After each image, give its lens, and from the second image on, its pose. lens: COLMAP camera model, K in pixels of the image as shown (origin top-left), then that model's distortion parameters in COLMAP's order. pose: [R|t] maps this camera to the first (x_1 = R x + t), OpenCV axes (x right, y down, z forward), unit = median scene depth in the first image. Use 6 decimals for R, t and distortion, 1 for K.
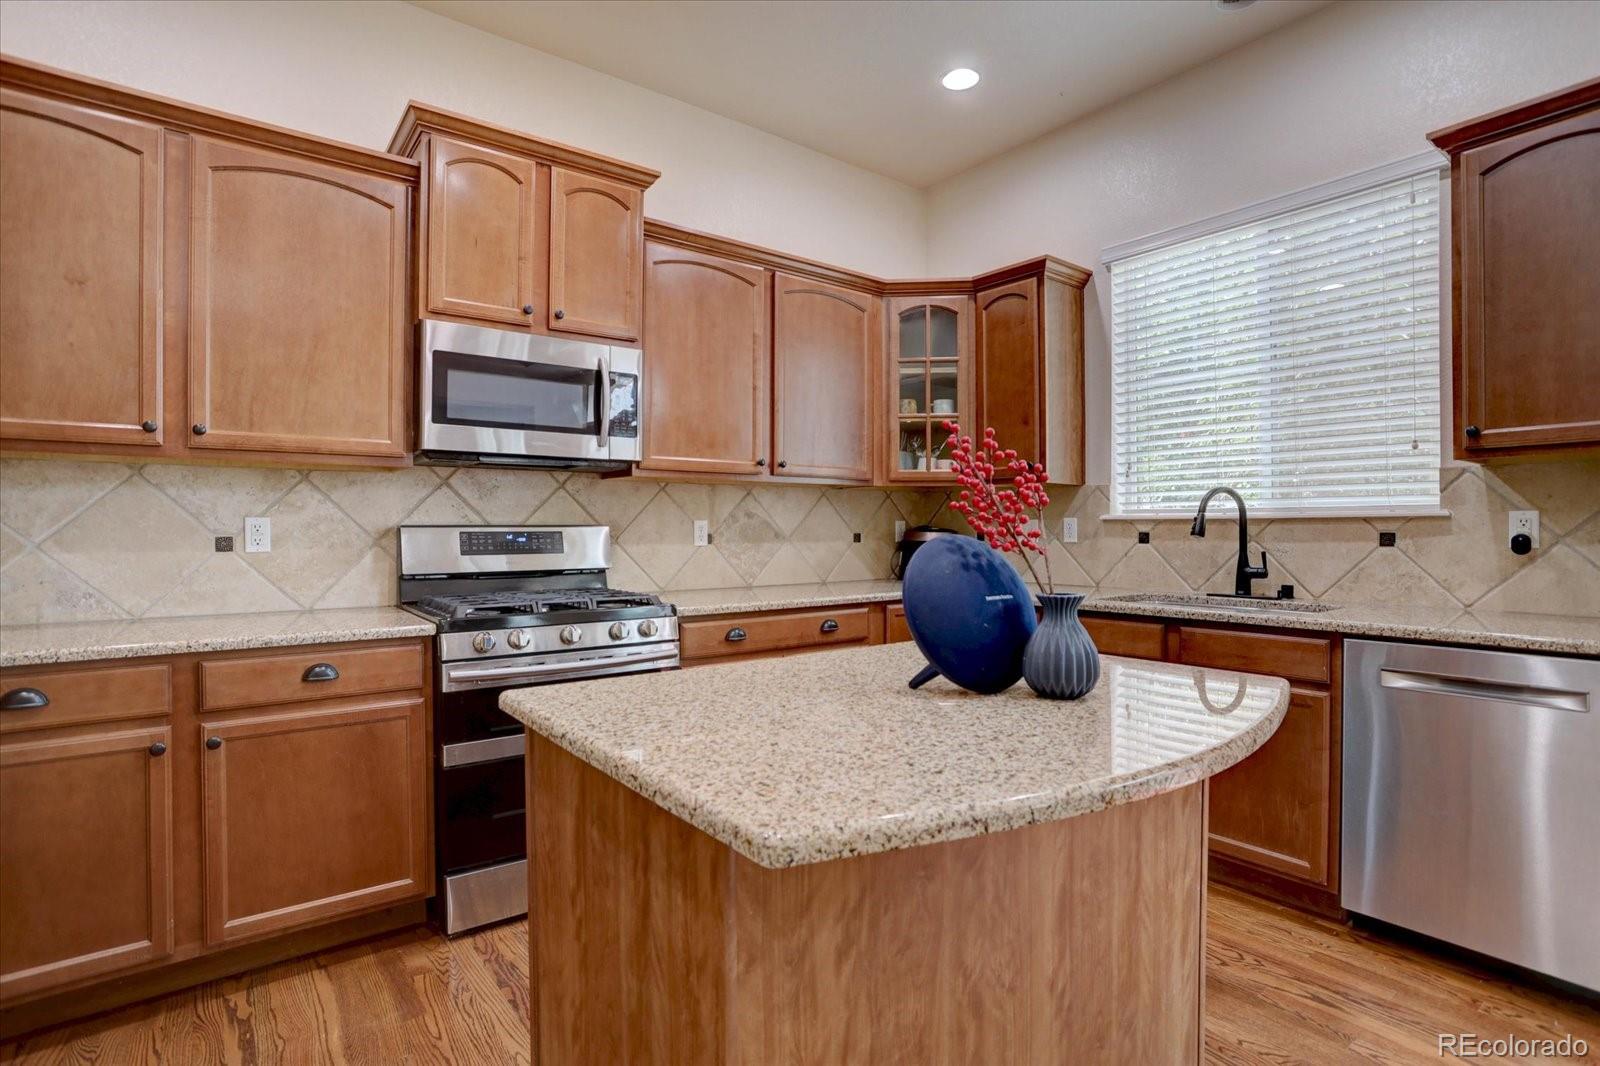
lens RADIAL K [[786.2, 0, 800.0], [0, 786.2, 533.0], [0, 0, 1]] dist [-0.041851, 0.001570]
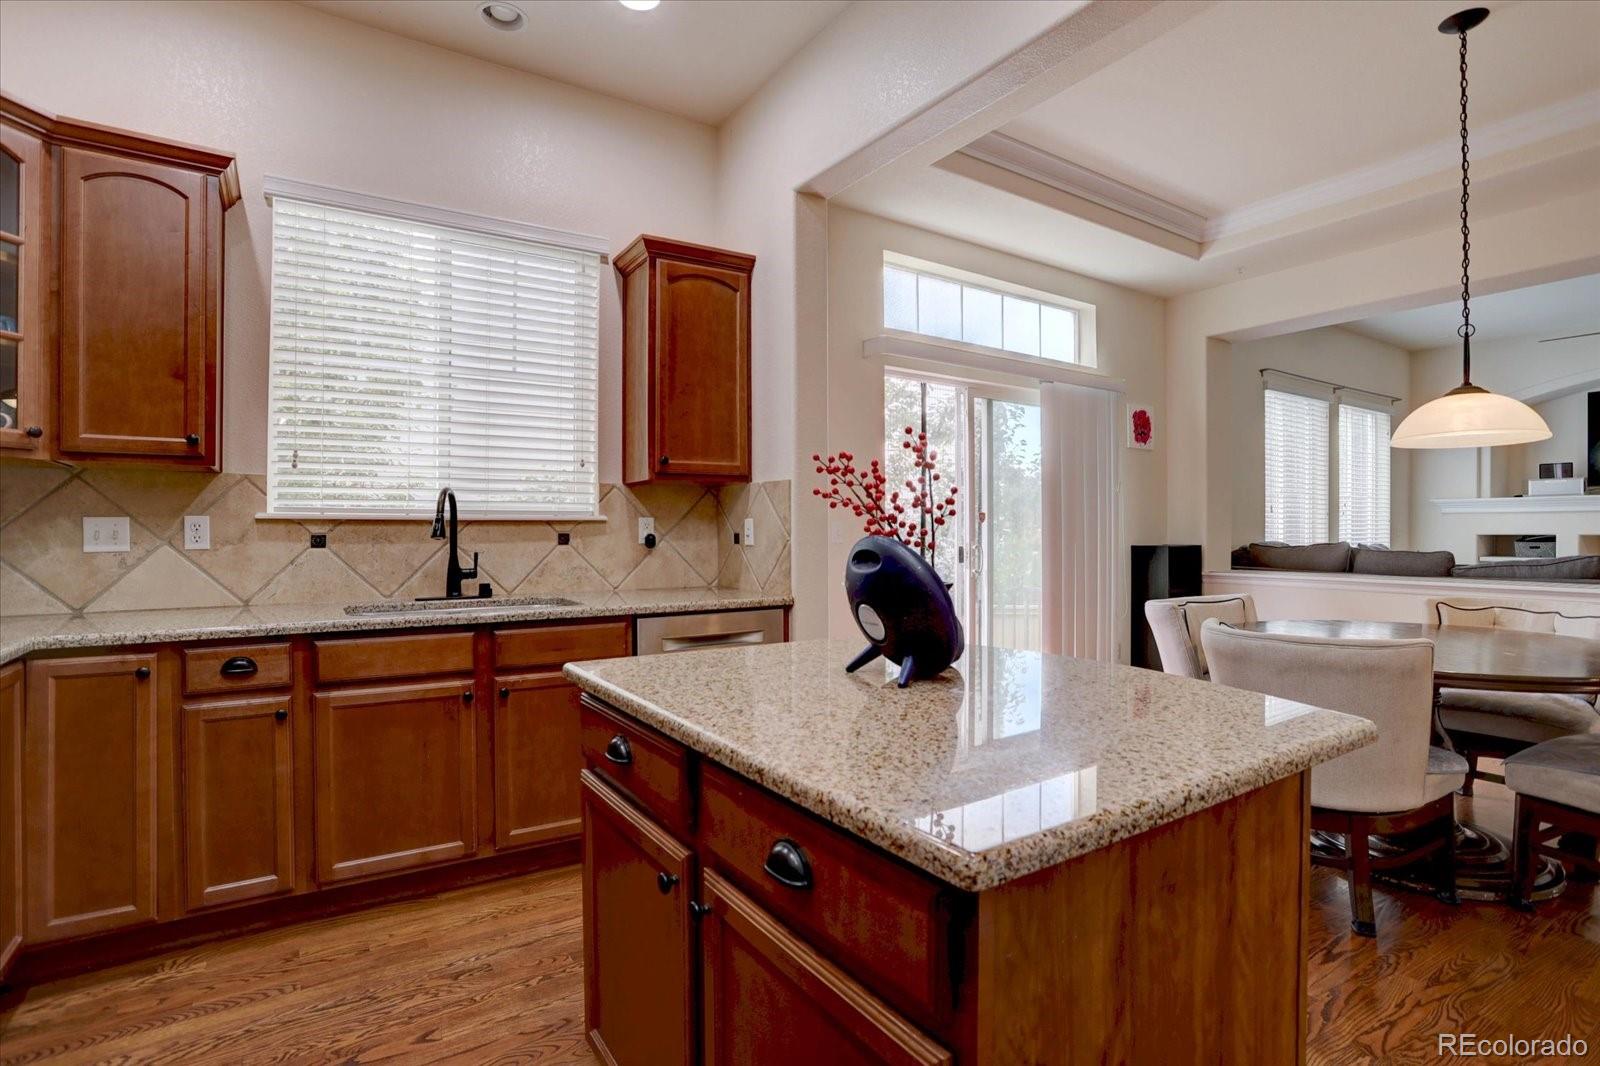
lens RADIAL K [[786.2, 0, 800.0], [0, 786.2, 533.0], [0, 0, 1]] dist [-0.041851, 0.001570]
pose [[0.090422, -0.004428, 0.995894, -0.431074], [0.005775, 0.999976, 0.003921, -0.003837], [-0.995887, 0.005397, 0.090445, 0.511554]]
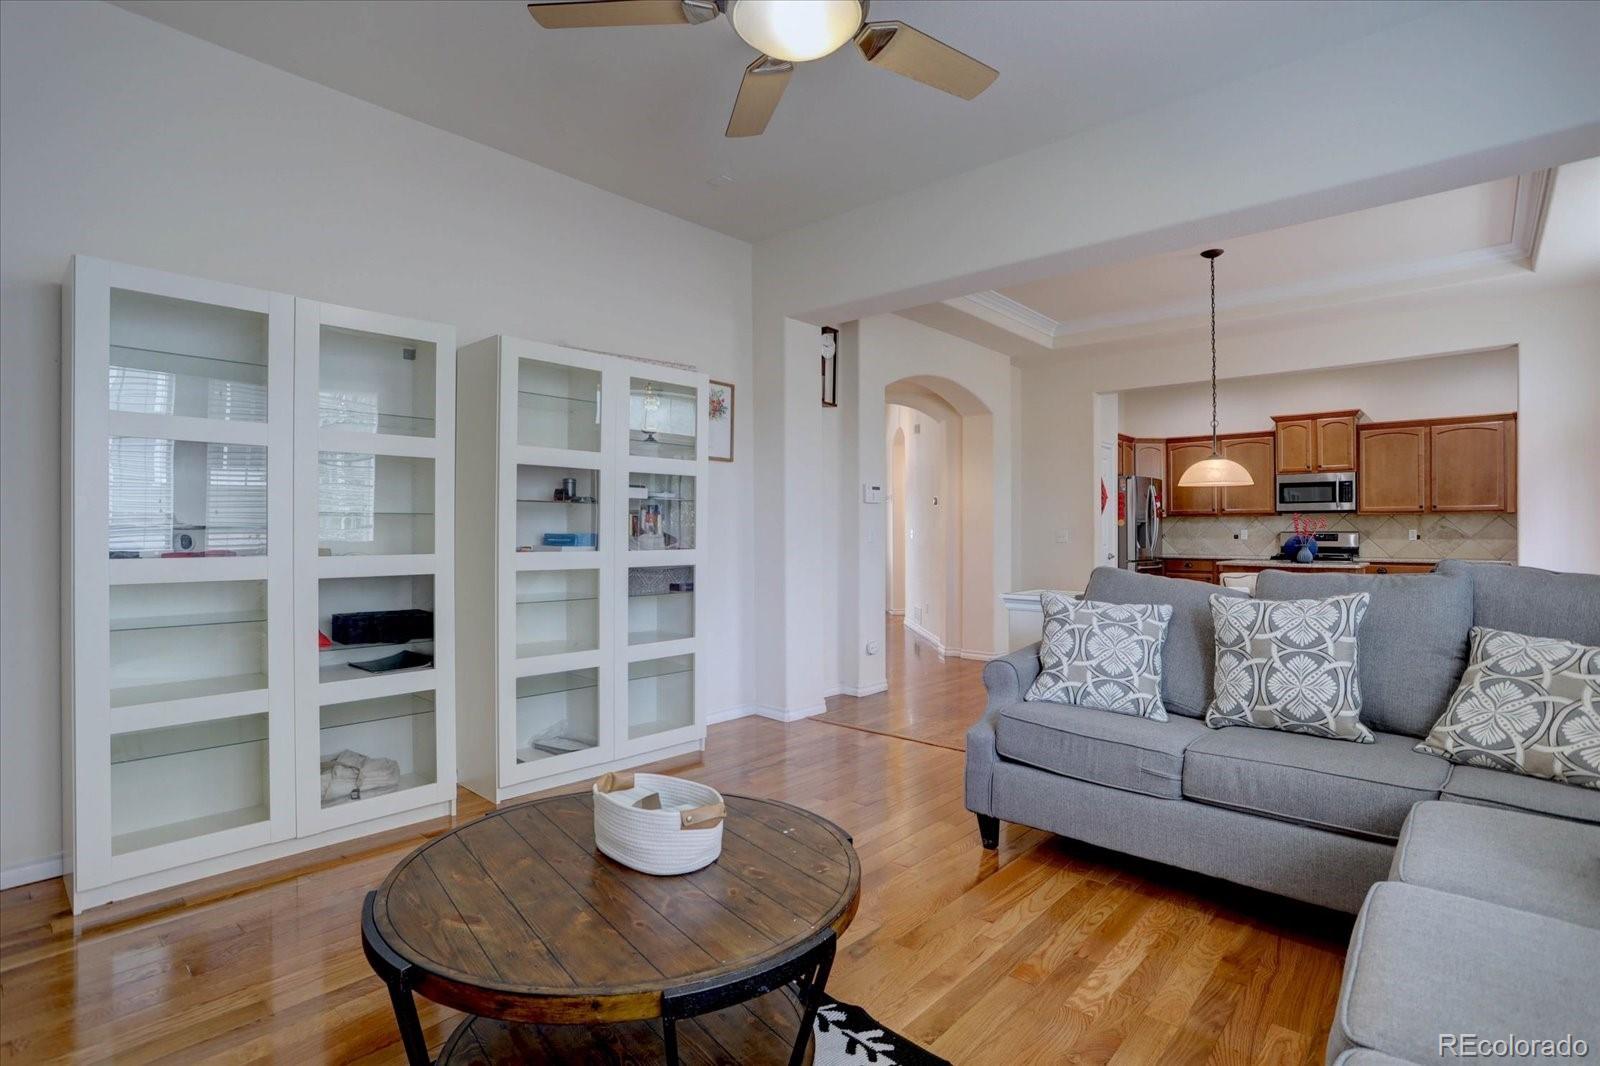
lens RADIAL K [[807.7, 0, 800.0], [0, 807.7, 533.0], [0, 0, 1]] dist [-0.018853, 0.002766]
pose [[0.191752, -0.000753, -0.981443, 2.461356], [-0.006939, 0.999974, -0.002123, 0.016499], [0.981419, 0.007218, 0.191742, -1.695095]]
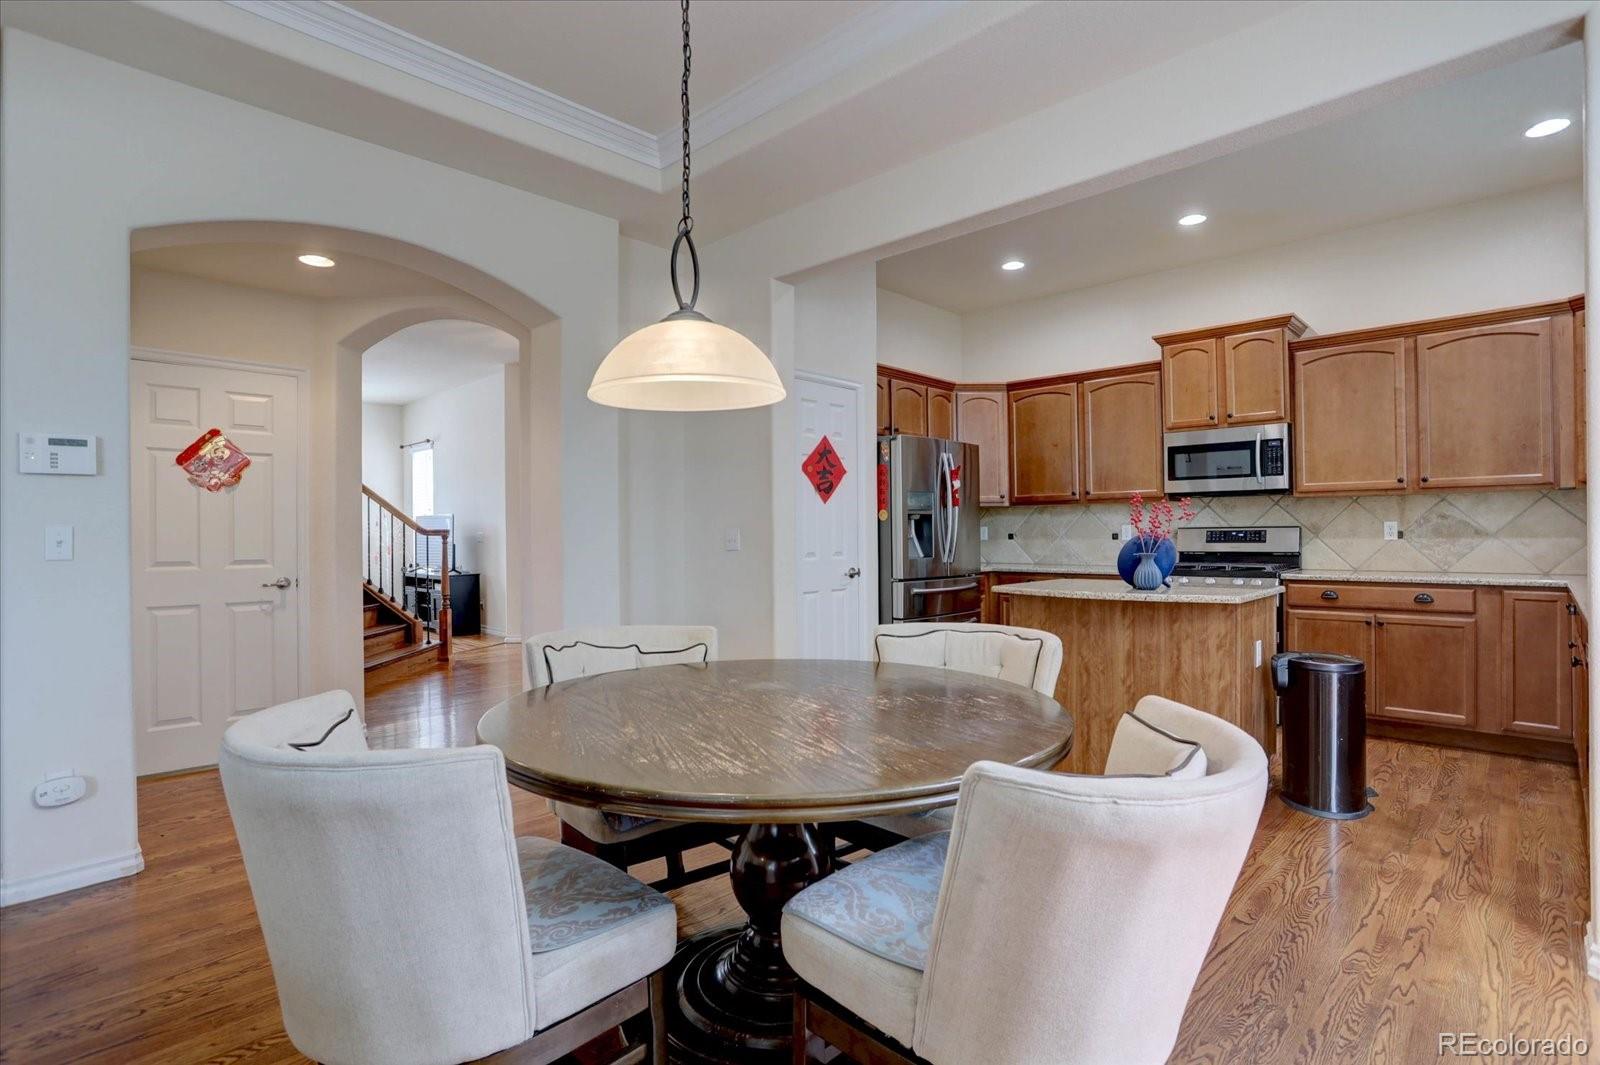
lens RADIAL K [[807.7, 0, 800.0], [0, 807.7, 532.5], [0, 0, 1]] dist [-0.018853, 0.002766]
pose [[0.144366, -0.001673, -0.989523, 1.432847], [0.002775, 0.999995, -0.001286, 0.002895], [0.989520, -0.002561, 0.144370, -0.308734]]
